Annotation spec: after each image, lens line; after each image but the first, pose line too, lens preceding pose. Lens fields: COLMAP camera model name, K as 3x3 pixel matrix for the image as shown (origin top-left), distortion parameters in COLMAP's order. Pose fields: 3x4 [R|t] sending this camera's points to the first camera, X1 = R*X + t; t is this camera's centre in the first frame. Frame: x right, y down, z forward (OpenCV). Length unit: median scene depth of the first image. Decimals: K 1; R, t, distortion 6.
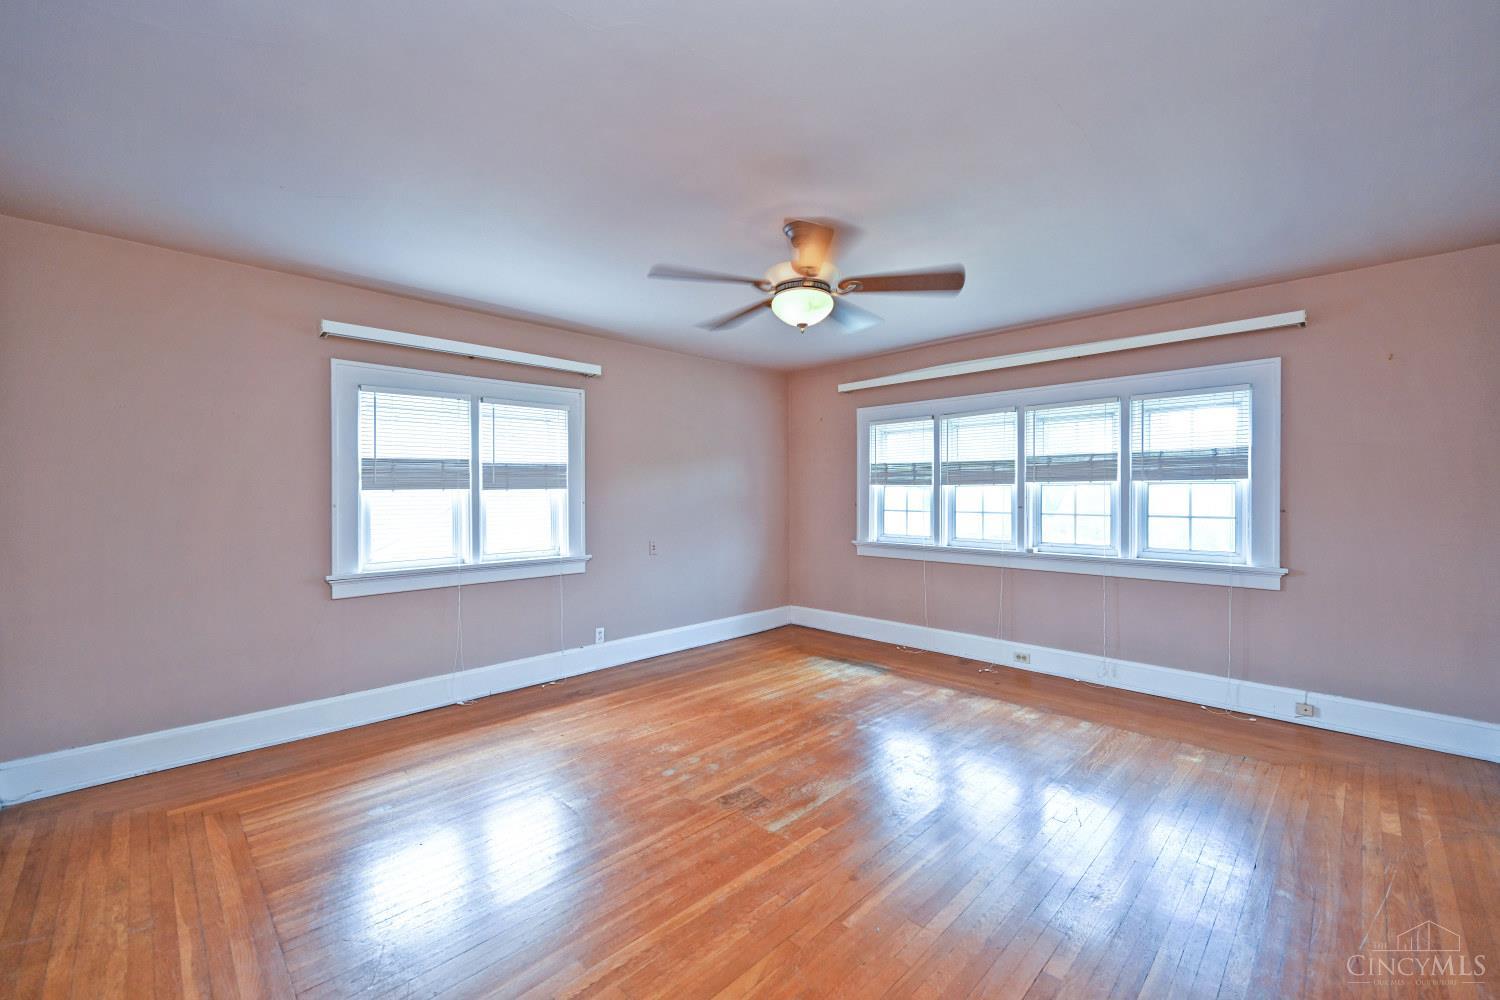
lens RADIAL K [[608.0, 0, 750.0], [0, 608.0, 500.0], [0, 0, 1]] dist [-0.001113, -0.000044]
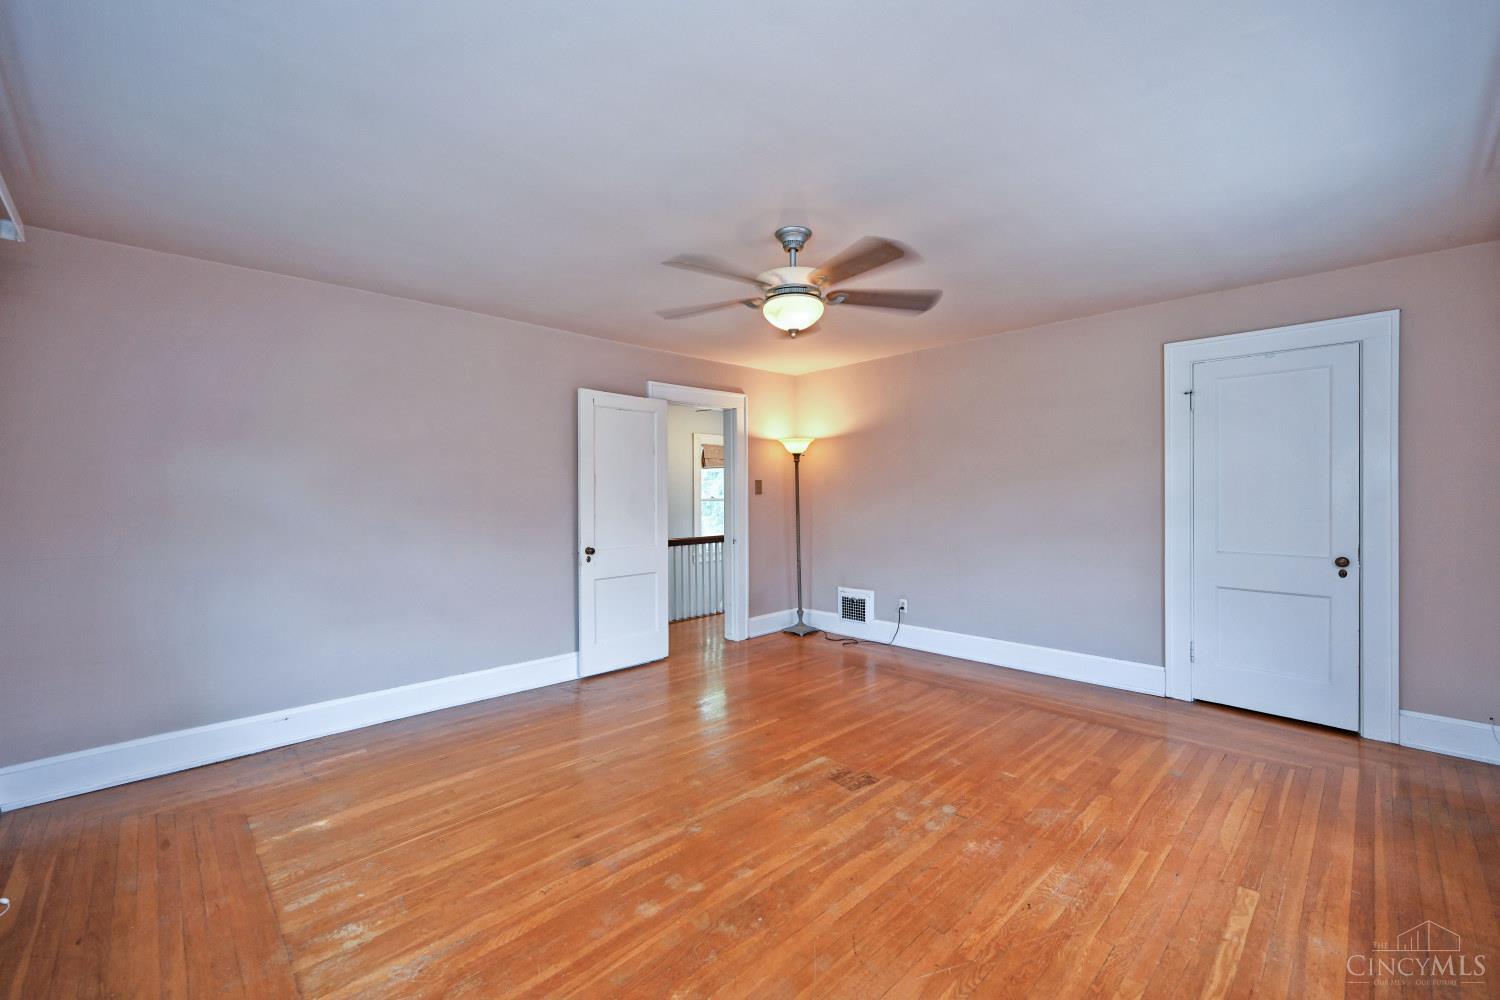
lens RADIAL K [[608.1, 0, 753.6], [0, 608.1, 499.0], [0, 0, 1]] dist [-0.000782, -0.000116]
pose [[-0.999925, 0.010877, 0.005599, 0.116533], [0.010972, 0.999792, 0.017203, -0.017791], [-0.005411, 0.017263, -0.999836, 1.561676]]
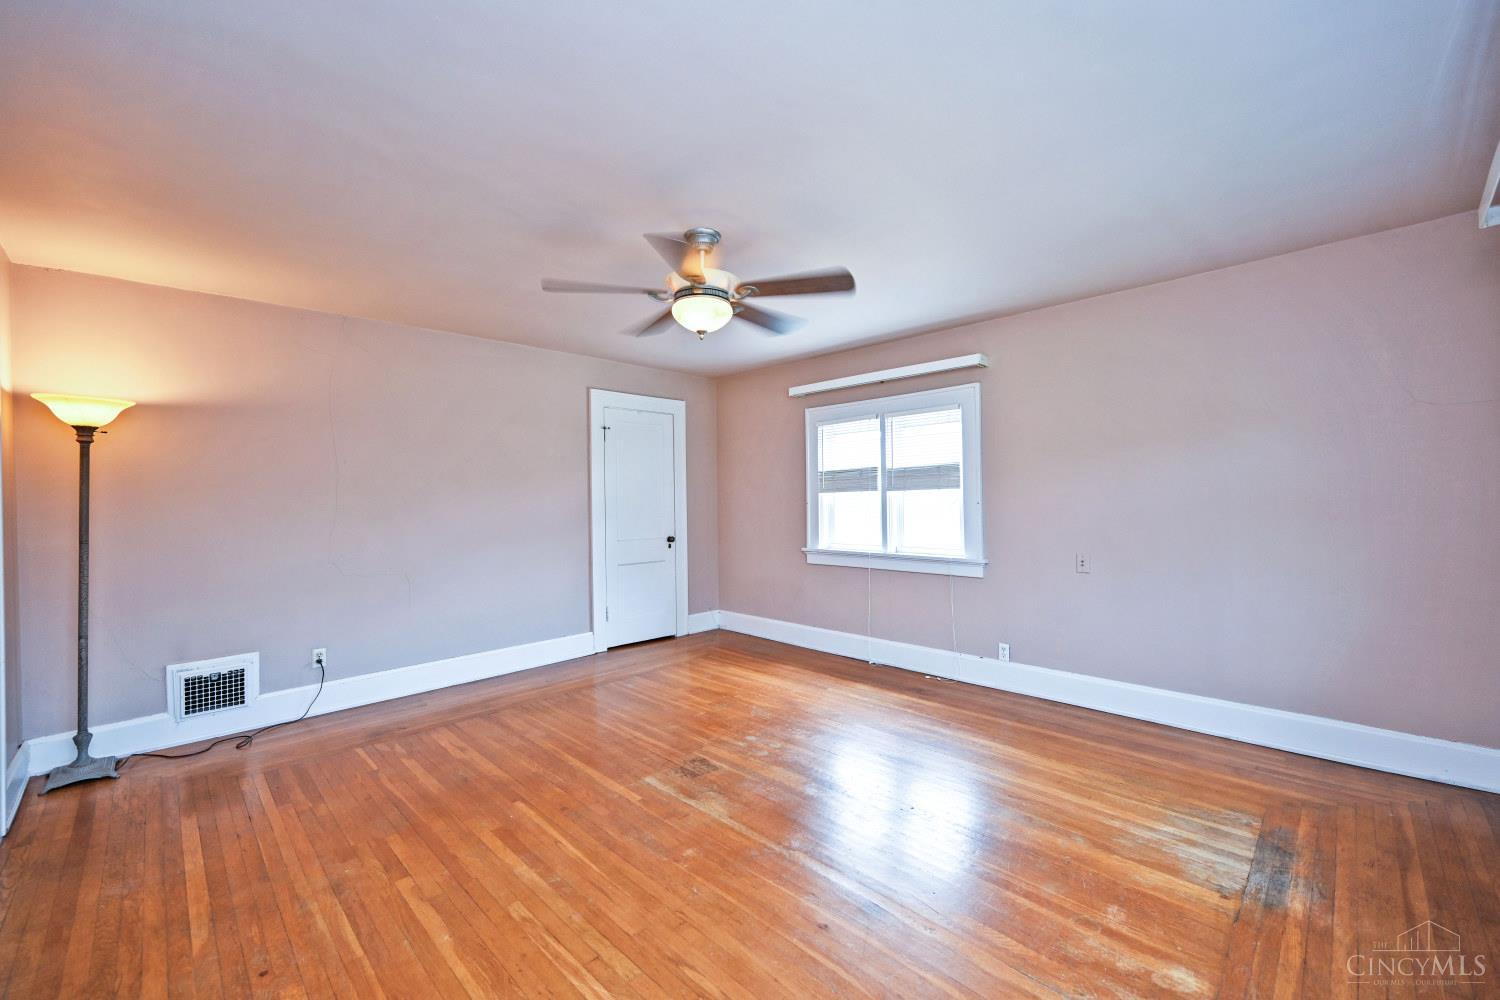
lens RADIAL K [[608.0, 0, 750.0], [0, 608.0, 500.0], [0, 0, 1]] dist [-0.001113, -0.000044]
pose [[0.000355, 0.008771, -0.999961, 0.848661], [0.004691, 0.999951, 0.008773, -0.012814], [0.999989, -0.004694, 0.000314, 0.830876]]
